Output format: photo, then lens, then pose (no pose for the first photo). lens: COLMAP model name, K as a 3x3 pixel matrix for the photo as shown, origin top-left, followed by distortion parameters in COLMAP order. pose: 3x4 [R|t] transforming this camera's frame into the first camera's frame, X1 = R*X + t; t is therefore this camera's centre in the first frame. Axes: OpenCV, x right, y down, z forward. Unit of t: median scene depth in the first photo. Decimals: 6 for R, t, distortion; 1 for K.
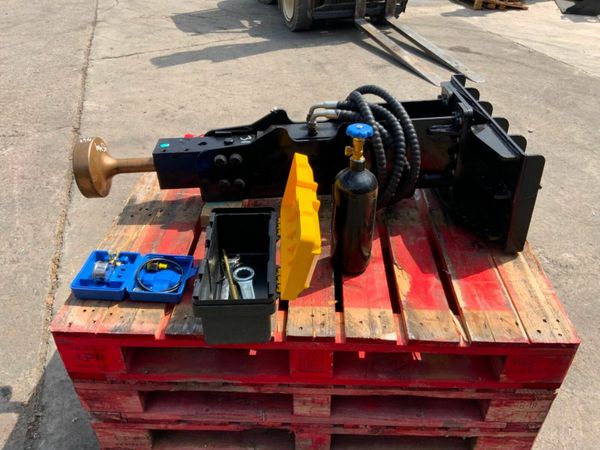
lens RADIAL K [[500.8, 0, 300.0], [0, 500.8, 225.0], [0, 0, 1]] dist [0.068635, -0.137937]
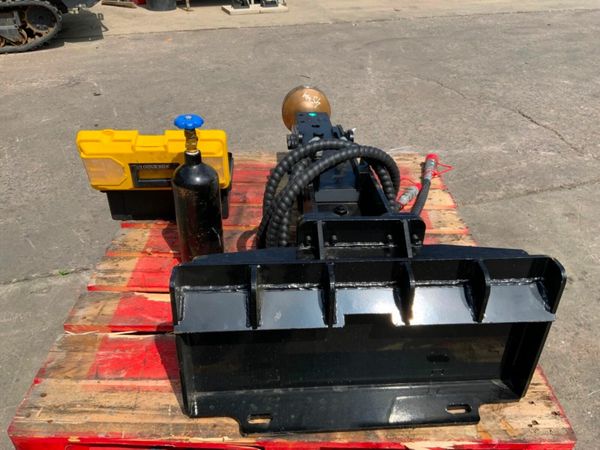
lens RADIAL K [[500.8, 0, 300.0], [0, 500.8, 225.0], [0, 0, 1]] dist [0.068635, -0.137937]
pose [[0.033887, 0.544978, -0.837765, 0.792730], [-0.581403, 0.692560, 0.427003, -0.446544], [0.812910, 0.472609, 0.340321, 0.716237]]
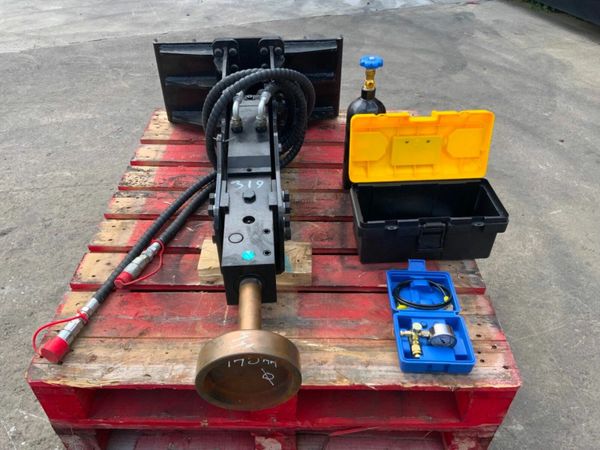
lens RADIAL K [[497.2, 0, 300.0], [0, 497.2, 225.0], [0, 0, 1]] dist [0.069964, -0.116163]
pose [[-0.026896, -0.638032, 0.769540, -0.759608], [0.561187, 0.627427, 0.539819, -0.506456], [-0.827252, 0.446375, 0.341180, 0.694879]]
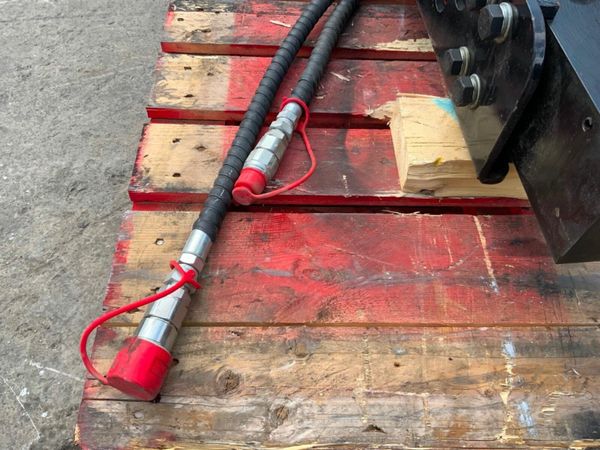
lens RADIAL K [[483.6, 0, 300.0], [0, 483.6, 225.0], [0, 0, 1]] dist [0.104833, -0.169047]
pose [[-0.058377, -0.820688, 0.568386, -0.417618], [0.521698, 0.460346, 0.718271, -0.400271], [-0.851131, 0.338457, 0.401278, 1.078620]]
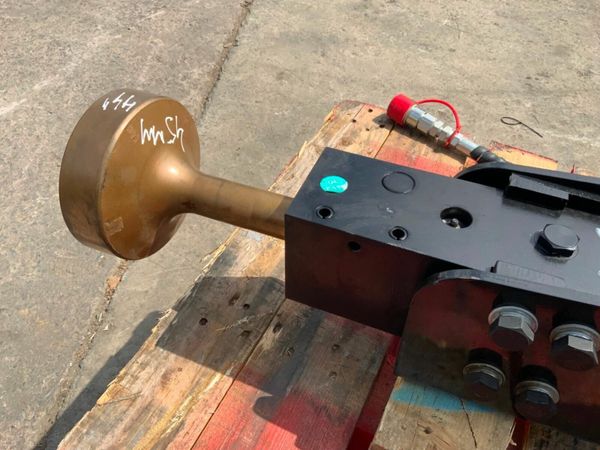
lens RADIAL K [[500.8, 0, 300.0], [0, 500.8, 225.0], [0, 0, 1]] dist [0.068635, -0.137937]
pose [[0.911899, 0.323872, -0.252087, -0.202334], [-0.267024, 0.934636, 0.234850, -0.201176], [0.311671, -0.146846, 0.938775, 0.703275]]
